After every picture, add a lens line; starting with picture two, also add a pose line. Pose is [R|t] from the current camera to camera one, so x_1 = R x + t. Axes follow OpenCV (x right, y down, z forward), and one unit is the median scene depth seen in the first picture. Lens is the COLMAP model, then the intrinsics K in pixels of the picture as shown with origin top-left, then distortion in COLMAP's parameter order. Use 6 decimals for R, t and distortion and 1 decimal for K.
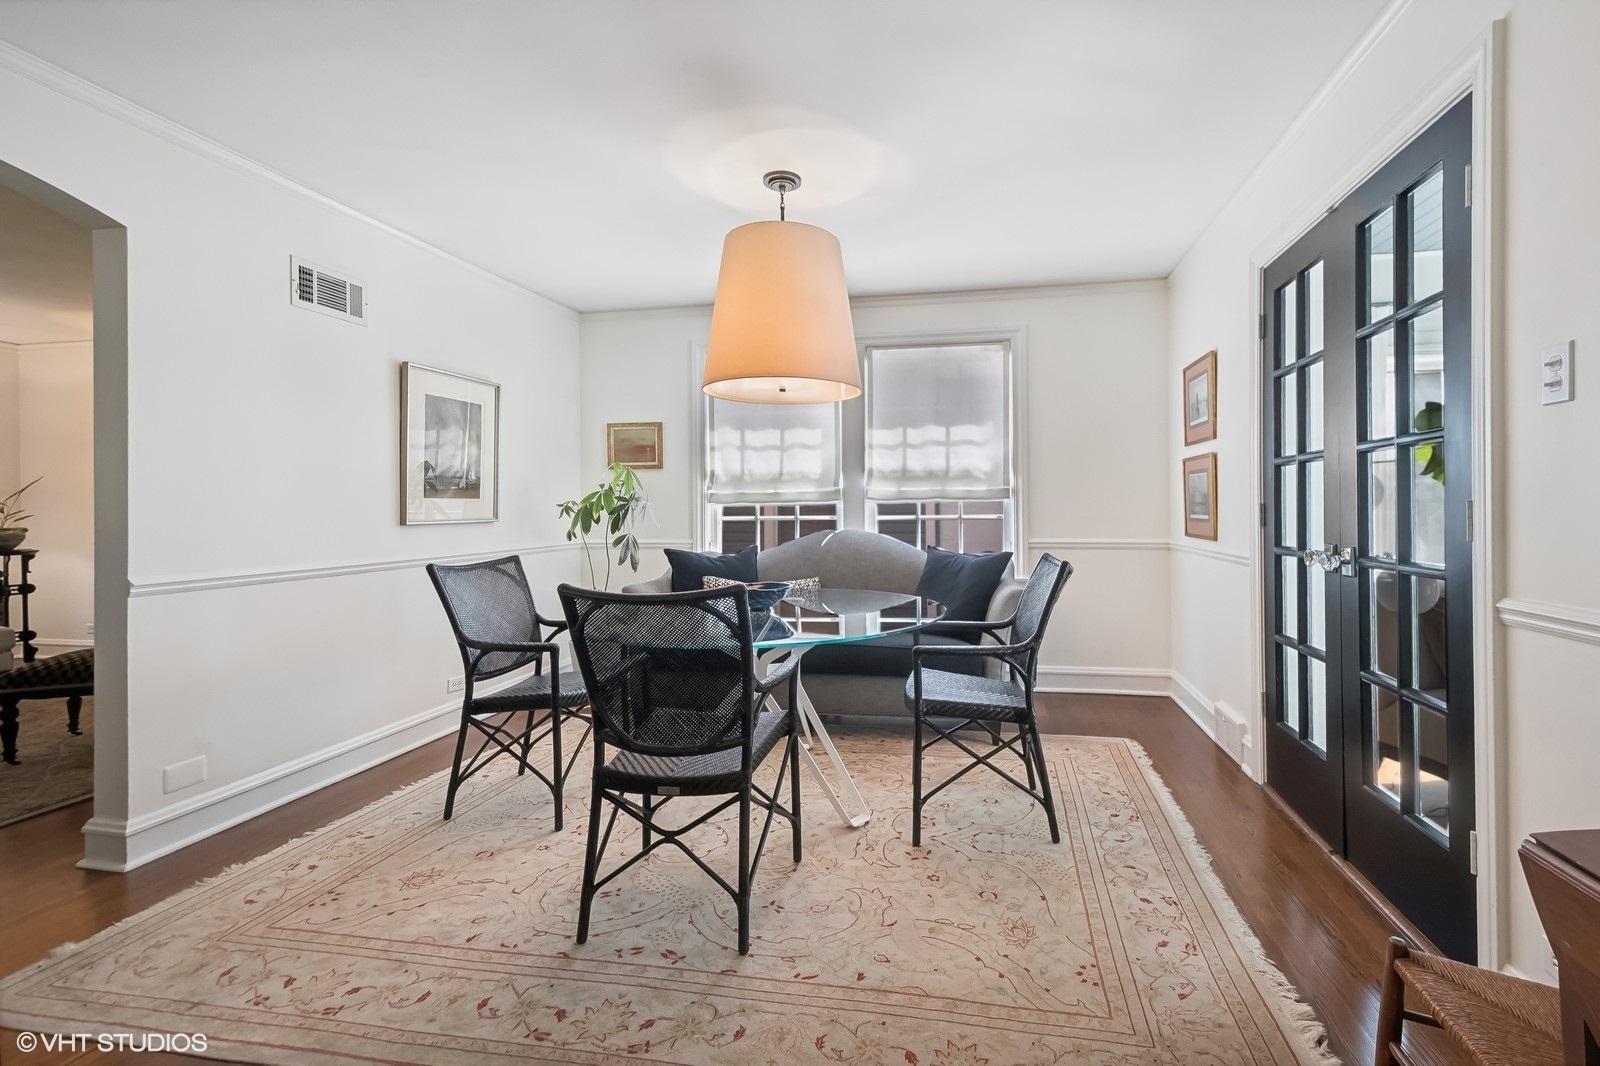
lens RADIAL K [[740.8, 0, 852.1], [0, 740.8, 509.5], [0, 0, 1]] dist [0.019506, -0.002522]
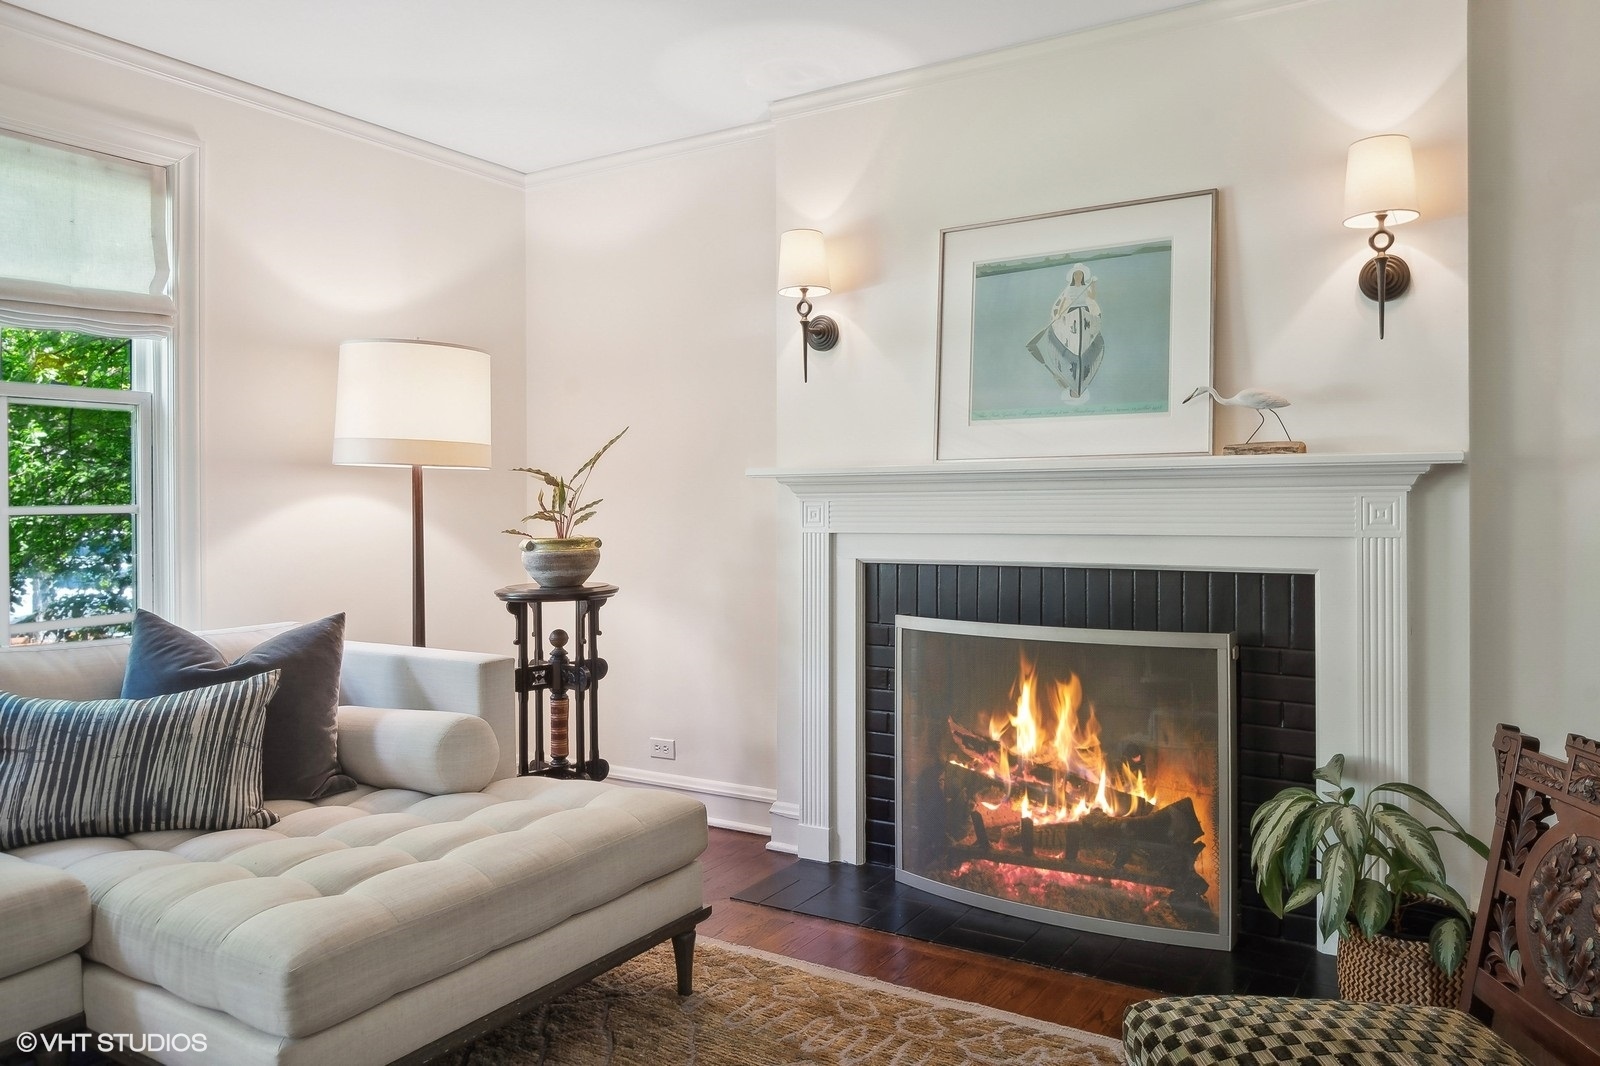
lens RADIAL K [[1078.5, 0, 838.3], [0, 1078.5, 493.9], [0, 0, 1]] dist [0.005460, -0.007821]
pose [[0.951714, -0.001090, -0.306984, -1.290850], [-0.001678, 0.999960, -0.008753, 0.004315], [0.306981, 0.008846, 0.951674, 0.712757]]
